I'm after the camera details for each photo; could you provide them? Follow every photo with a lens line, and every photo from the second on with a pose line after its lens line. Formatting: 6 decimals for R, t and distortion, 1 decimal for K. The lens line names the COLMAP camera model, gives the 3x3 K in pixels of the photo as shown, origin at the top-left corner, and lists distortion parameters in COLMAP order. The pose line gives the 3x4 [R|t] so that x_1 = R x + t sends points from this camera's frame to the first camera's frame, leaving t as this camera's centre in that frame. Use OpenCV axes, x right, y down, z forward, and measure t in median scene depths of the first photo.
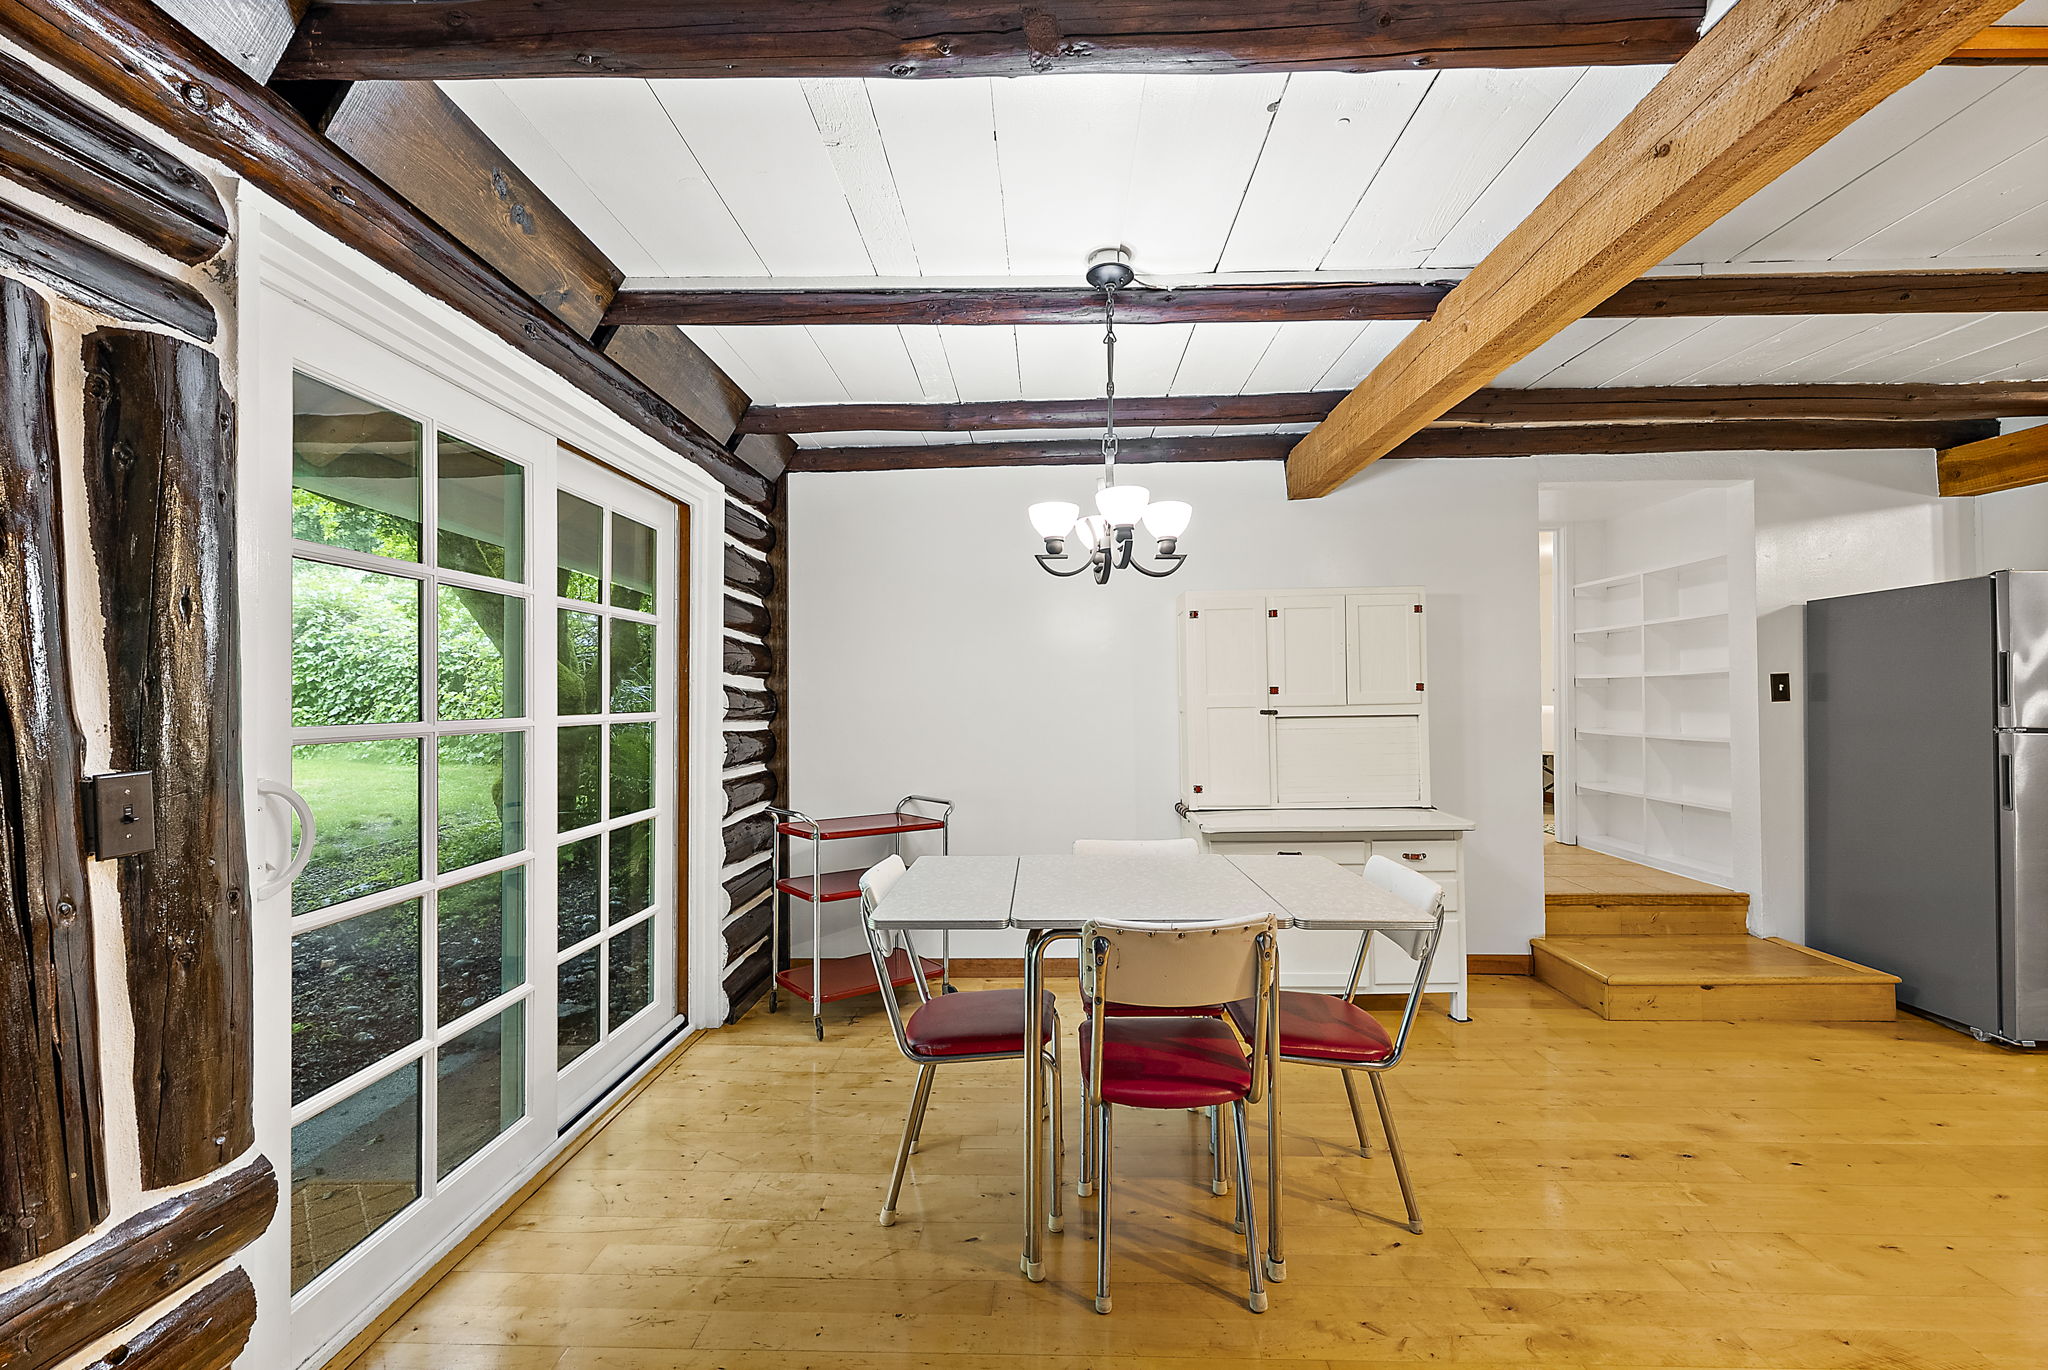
lens RADIAL K [[842.6, 0, 1031.8], [0, 842.6, 682.7], [0, 0, 1]] dist [0.003418, 0.000116]
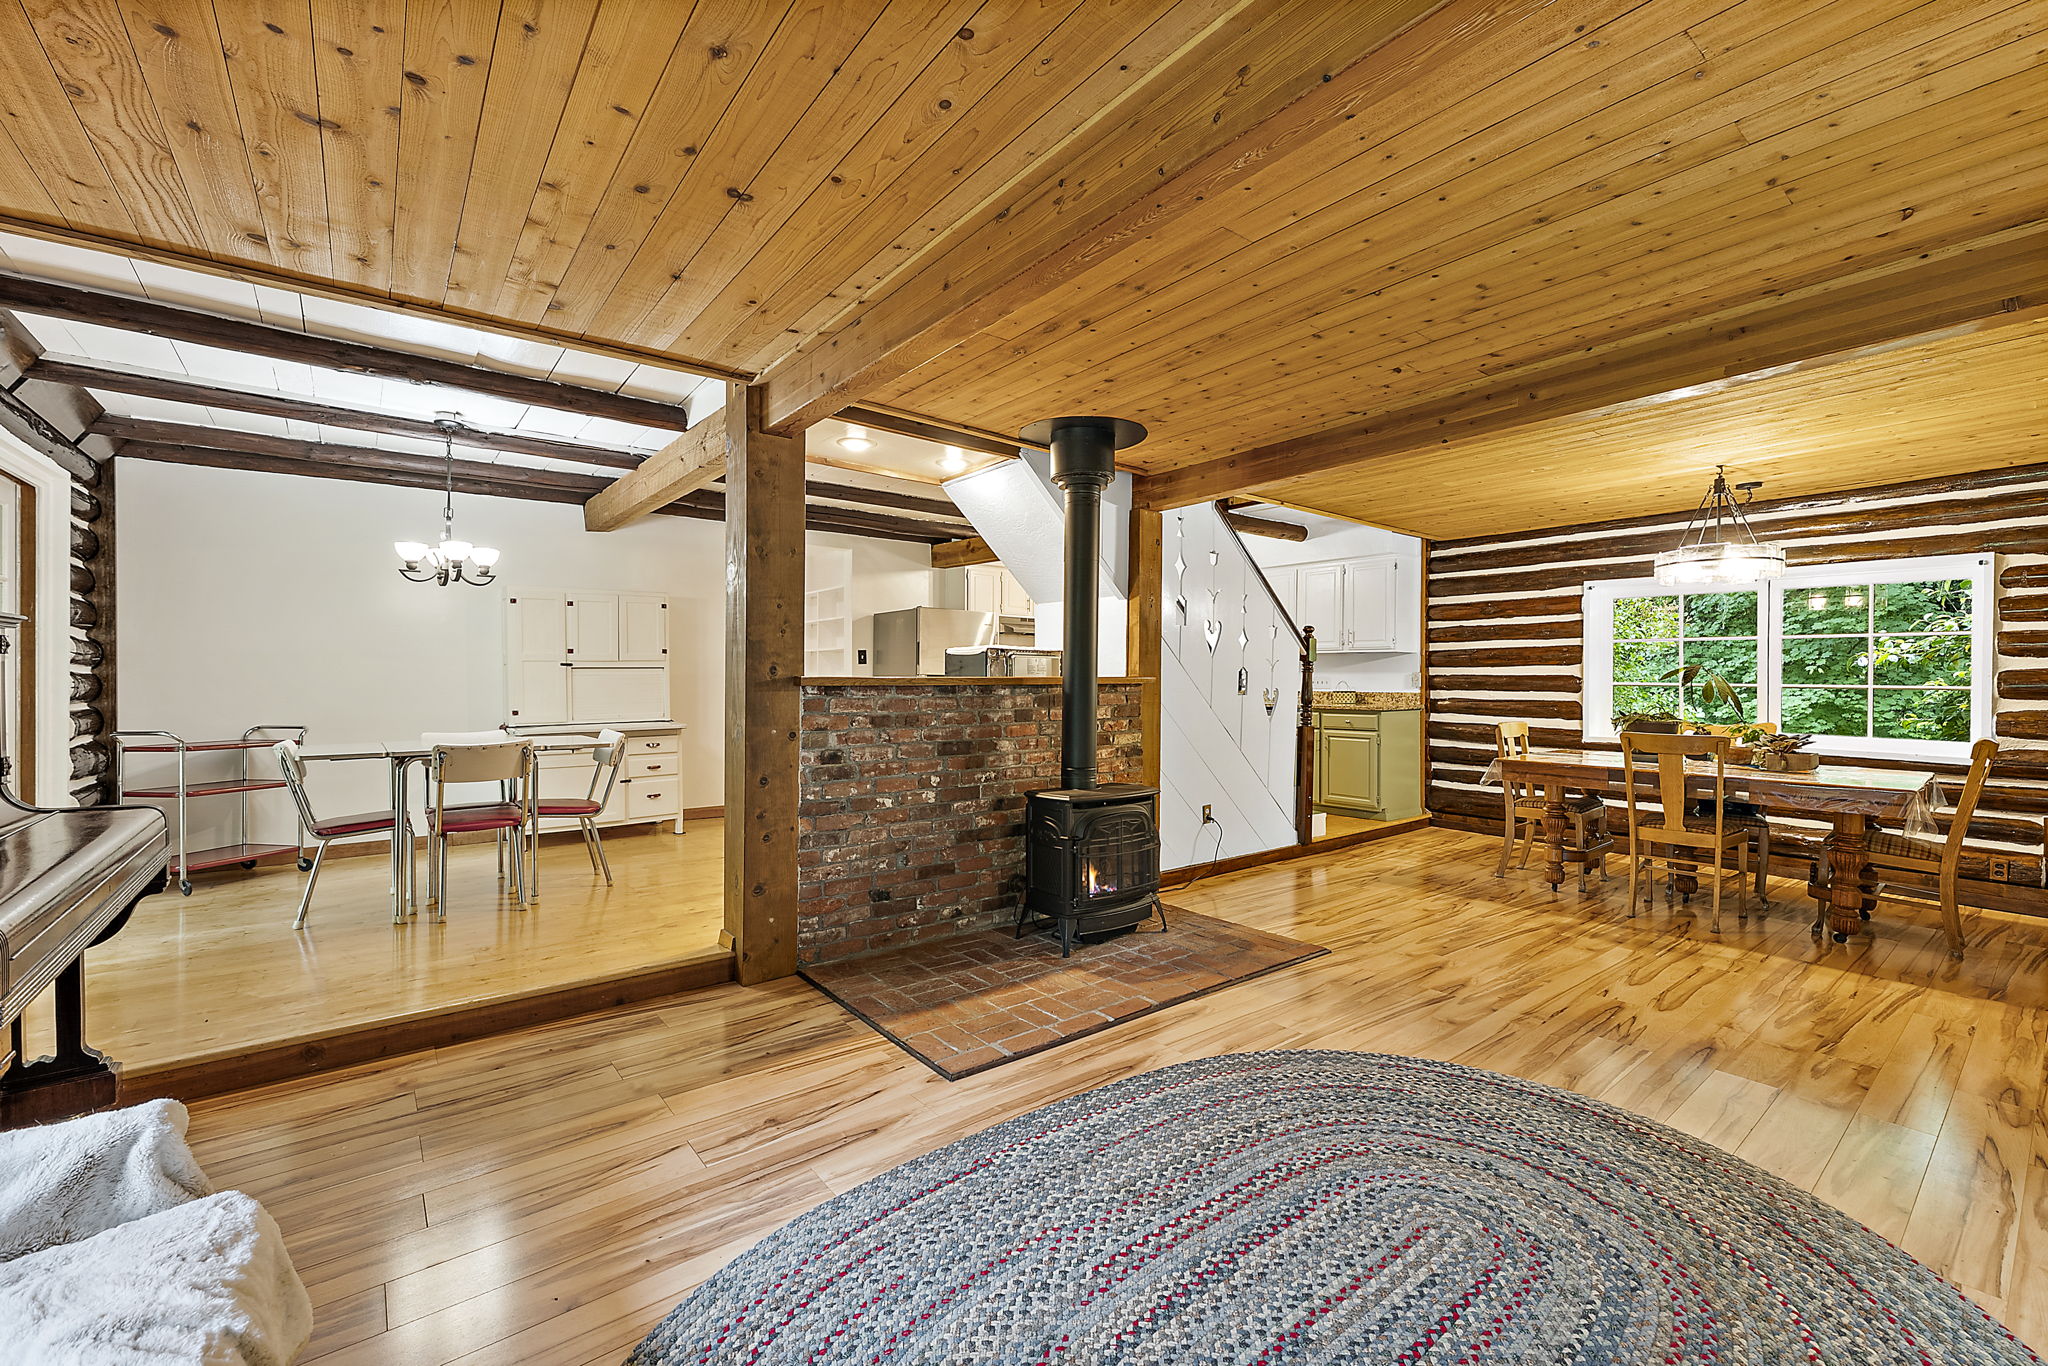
lens RADIAL K [[842.6, 0, 1031.8], [0, 842.6, 680.7], [0, 0, 1]] dist [0.003418, 0.000116]
pose [[0.765534, 0.004441, 0.643381, -0.076211], [-0.020294, 0.999645, 0.017247, 0.019997], [-0.643076, -0.026259, 0.765352, -0.811313]]
